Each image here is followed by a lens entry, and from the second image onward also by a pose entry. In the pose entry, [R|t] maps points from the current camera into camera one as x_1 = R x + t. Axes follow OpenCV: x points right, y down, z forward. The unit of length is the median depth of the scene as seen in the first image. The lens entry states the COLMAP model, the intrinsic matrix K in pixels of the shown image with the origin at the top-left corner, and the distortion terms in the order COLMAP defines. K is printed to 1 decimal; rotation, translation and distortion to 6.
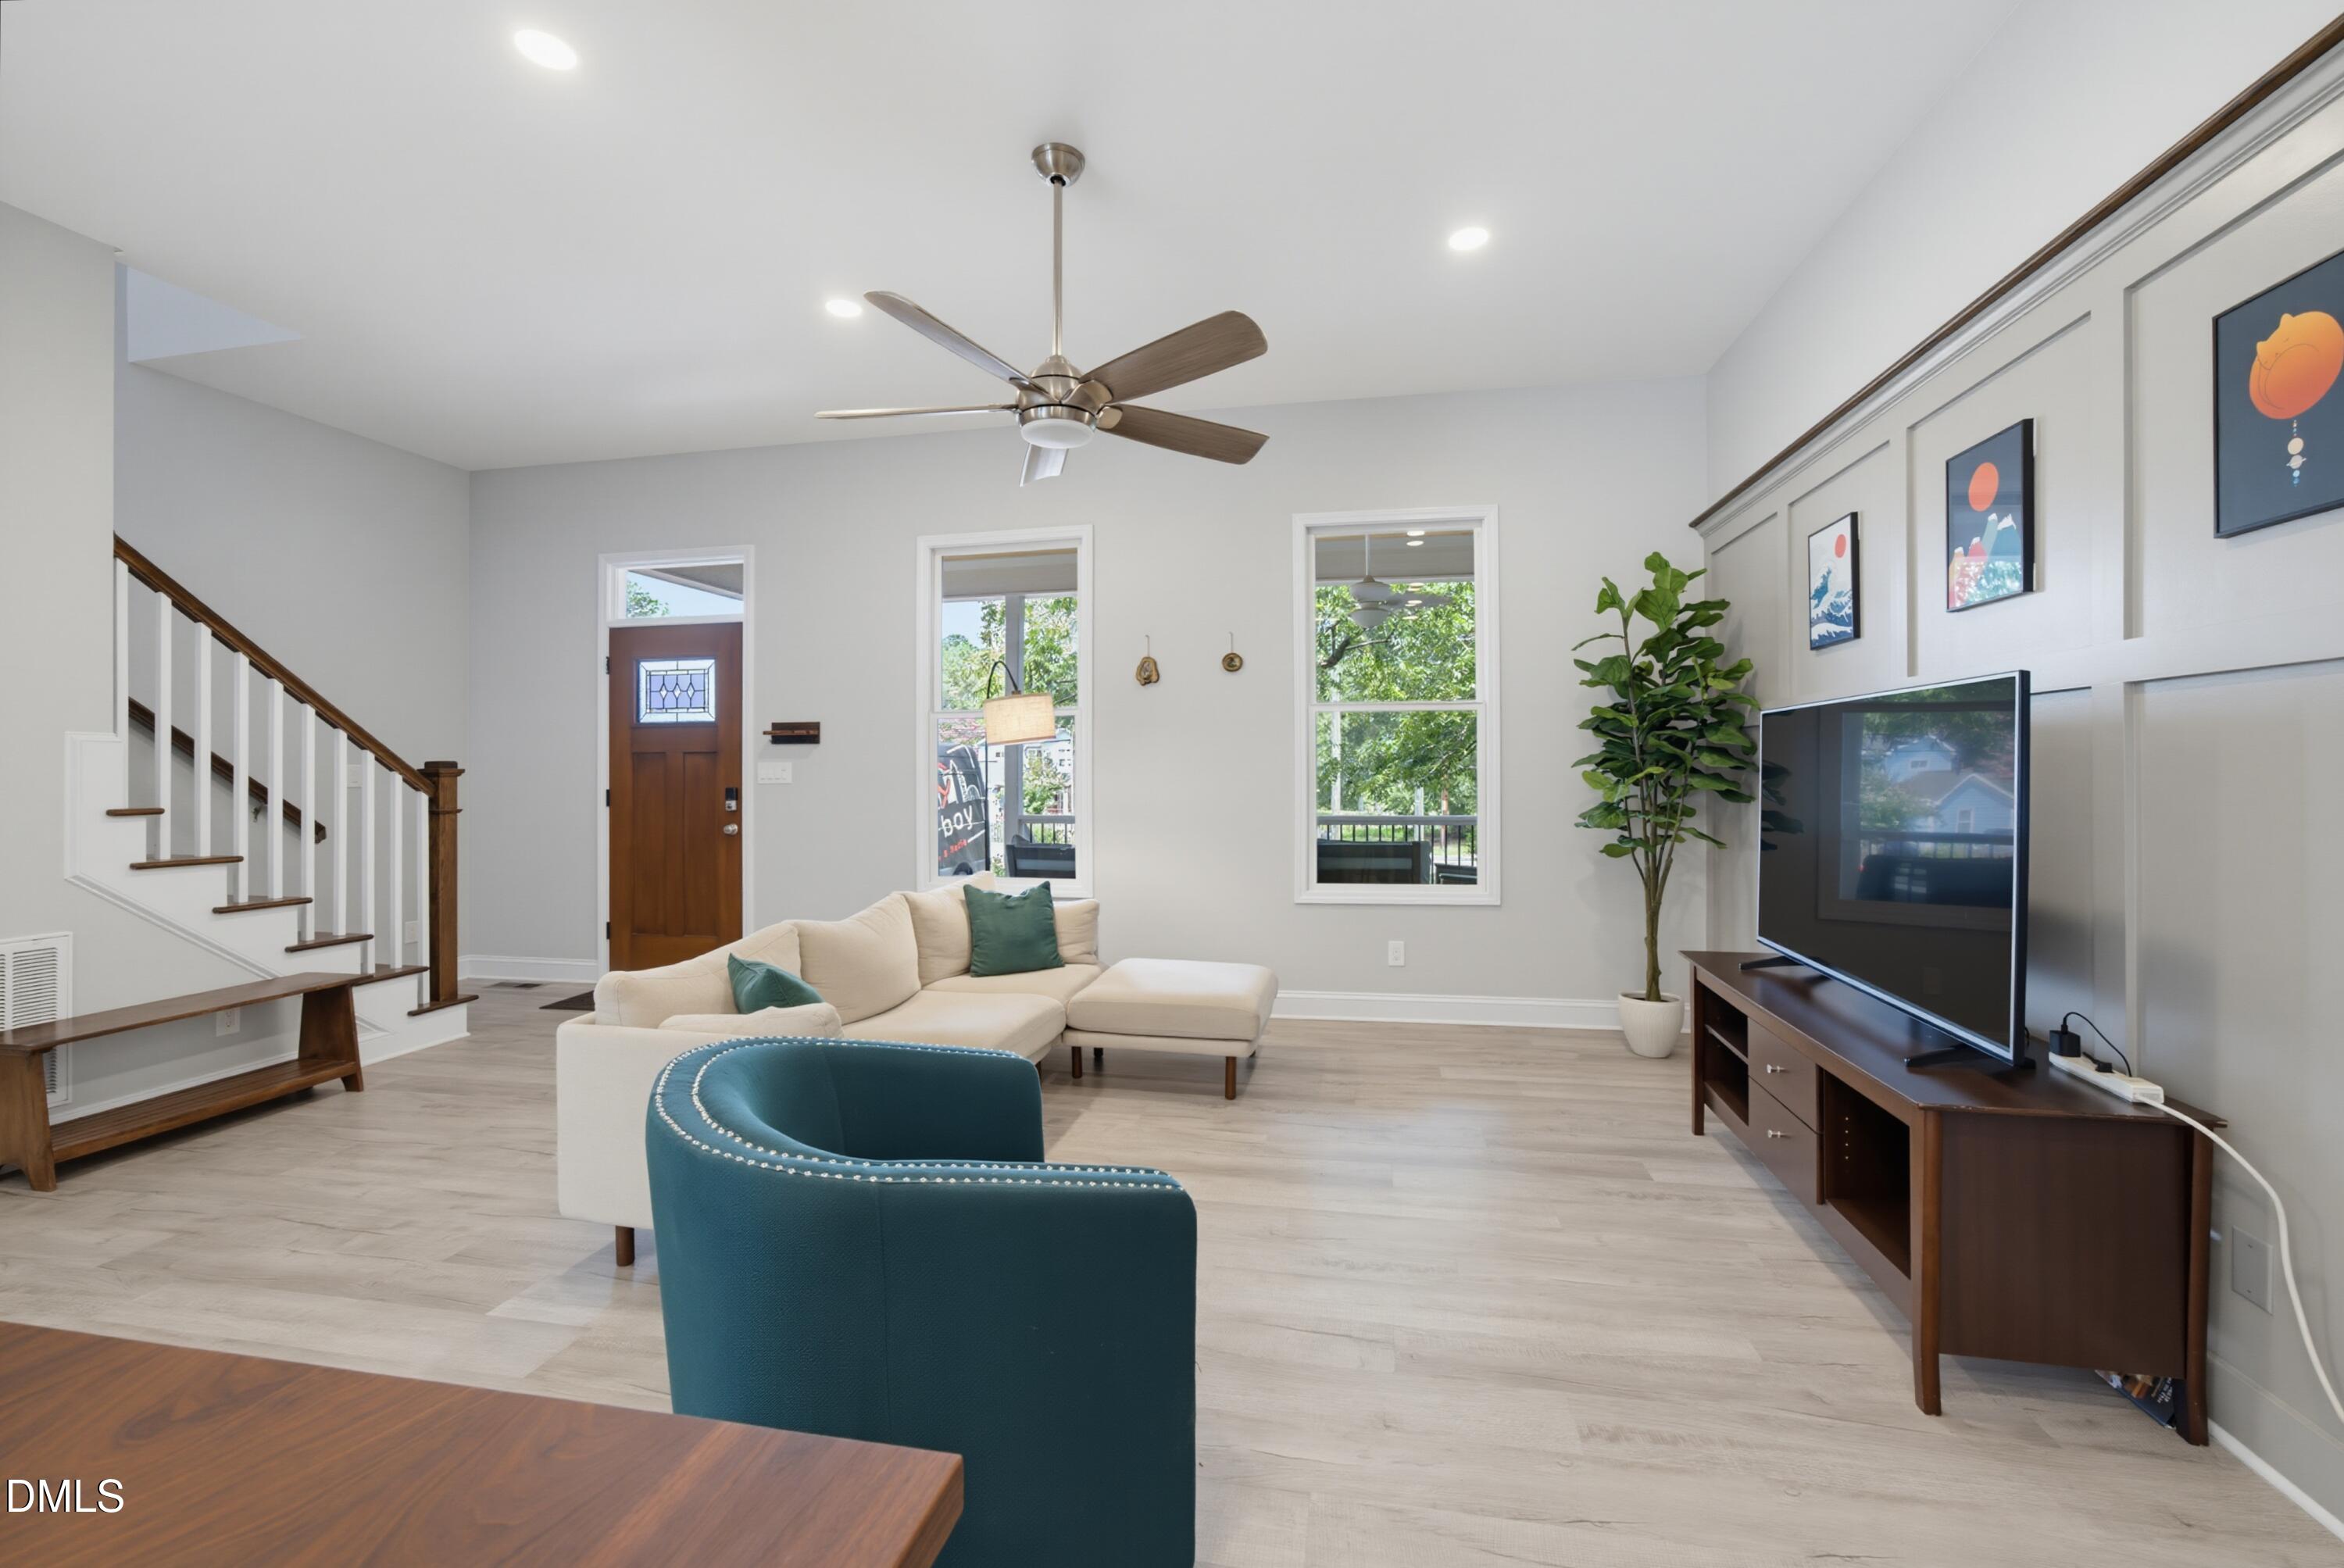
lens RADIAL K [[927.1, 0, 1210.9], [0, 927.1, 767.8], [0, 0, 1]] dist [-0.007681, 0.003718]
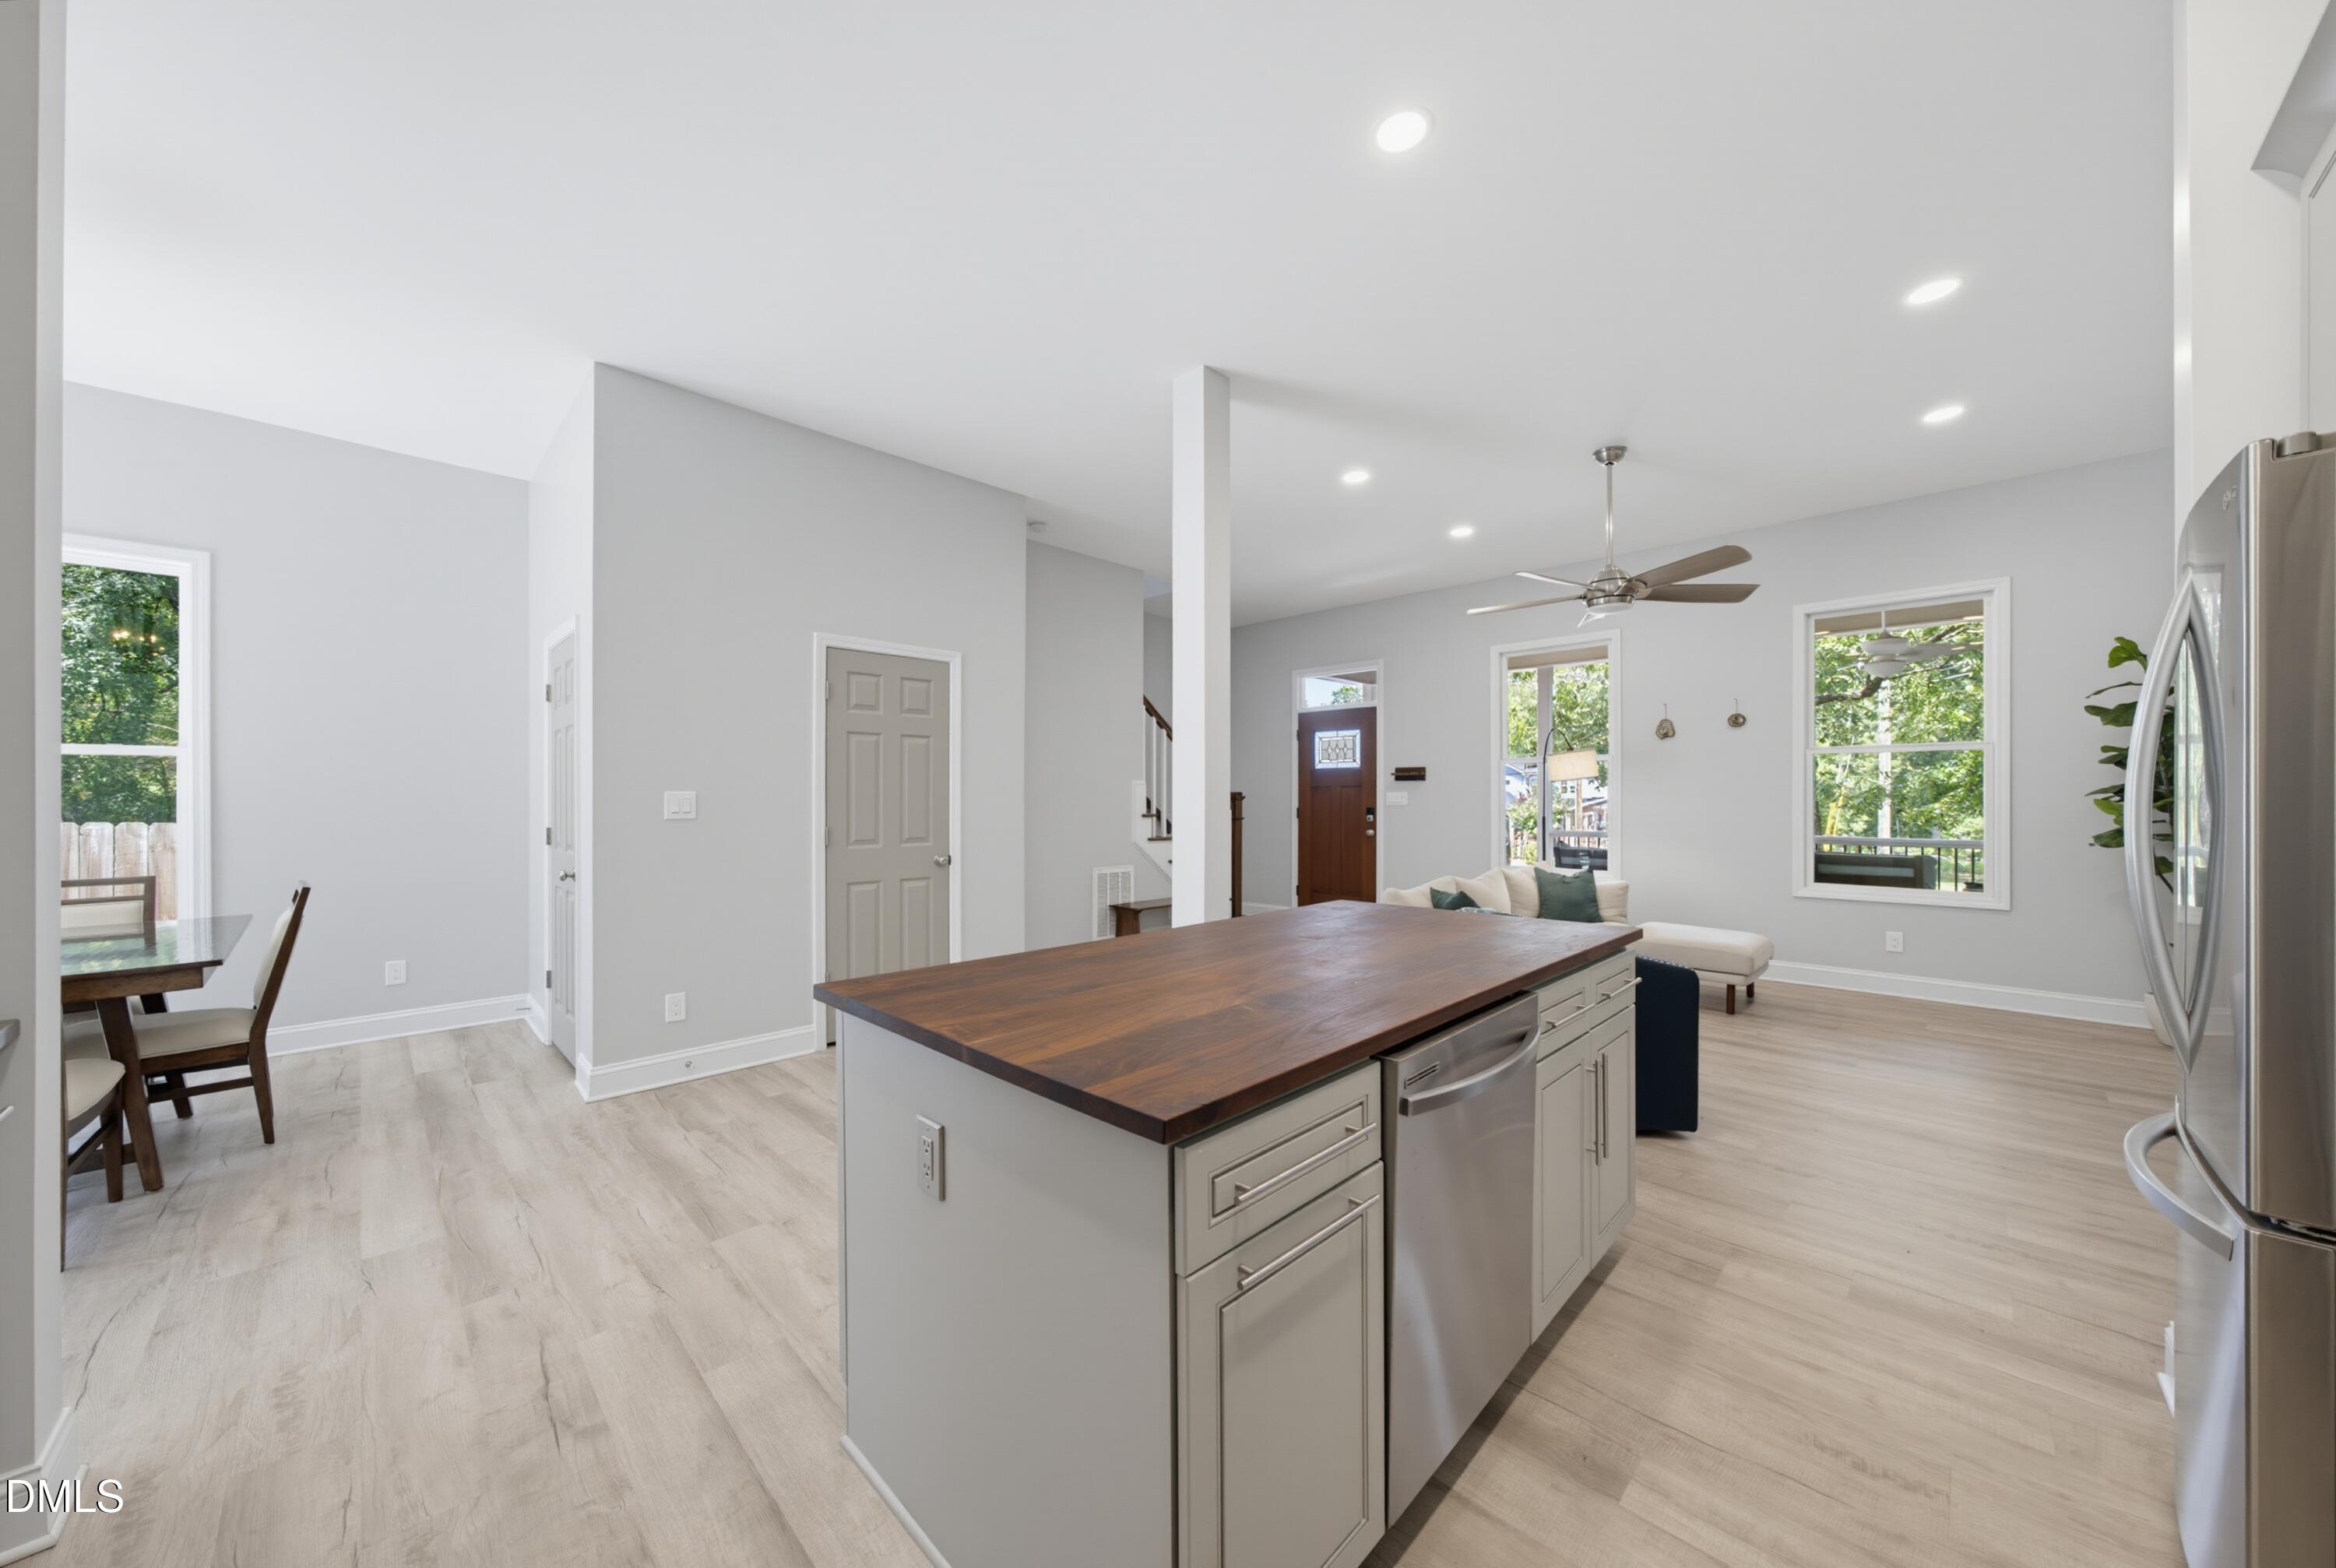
lens RADIAL K [[807.0, 0, 1169.9], [0, 807.0, 795.3], [0, 0, 1]] dist [-0.002727, 0.001764]
pose [[0.819839, 0.001436, -0.572593, 0.017590], [-0.000625, 0.999999, 0.001612, -0.002532], [0.572594, -0.000964, 0.819838, -0.458016]]
